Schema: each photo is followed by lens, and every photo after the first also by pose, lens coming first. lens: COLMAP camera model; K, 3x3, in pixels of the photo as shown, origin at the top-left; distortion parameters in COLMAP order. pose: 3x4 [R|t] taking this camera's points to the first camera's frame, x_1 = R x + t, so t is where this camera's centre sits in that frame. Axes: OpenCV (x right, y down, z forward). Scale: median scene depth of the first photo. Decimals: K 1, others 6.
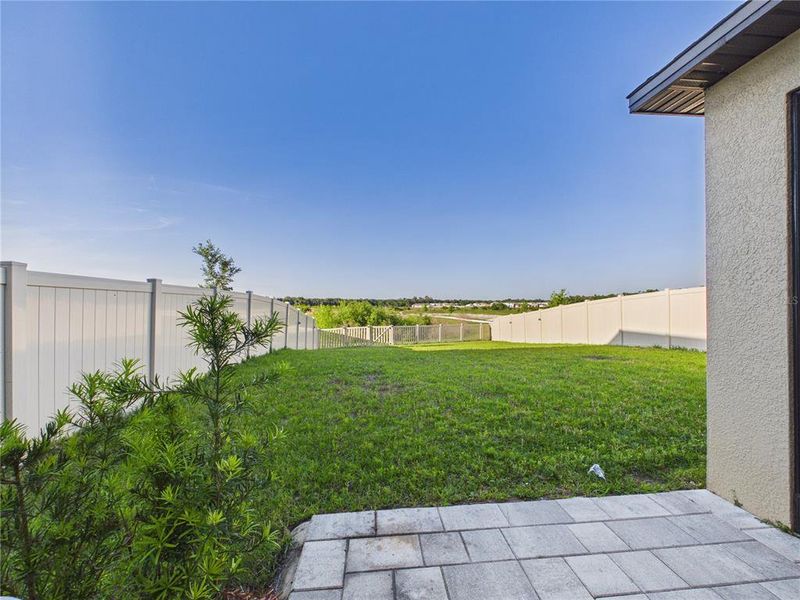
lens RADIAL K [[326.5, 0, 400.4], [0, 326.5, 302.4], [0, 0, 1]] dist [0.000318, -0.000034]
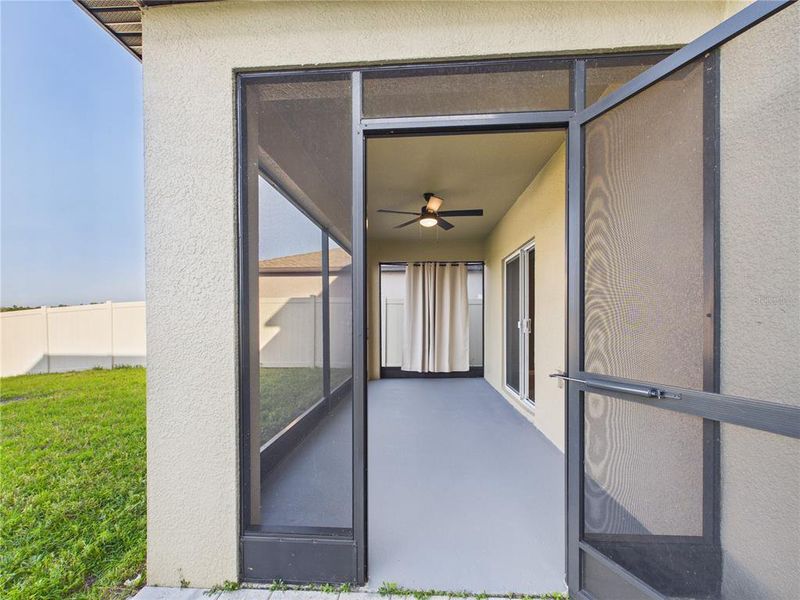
lens RADIAL K [[326.4, 0, 401.0], [0, 326.4, 322.0], [0, 0, 1]] dist [0.000644, 0.000111]
pose [[0.164179, -0.009999, 0.986380, 0.217008], [-0.005499, 0.999924, 0.011051, 0.001045], [-0.986415, -0.007239, 0.164112, 0.222956]]
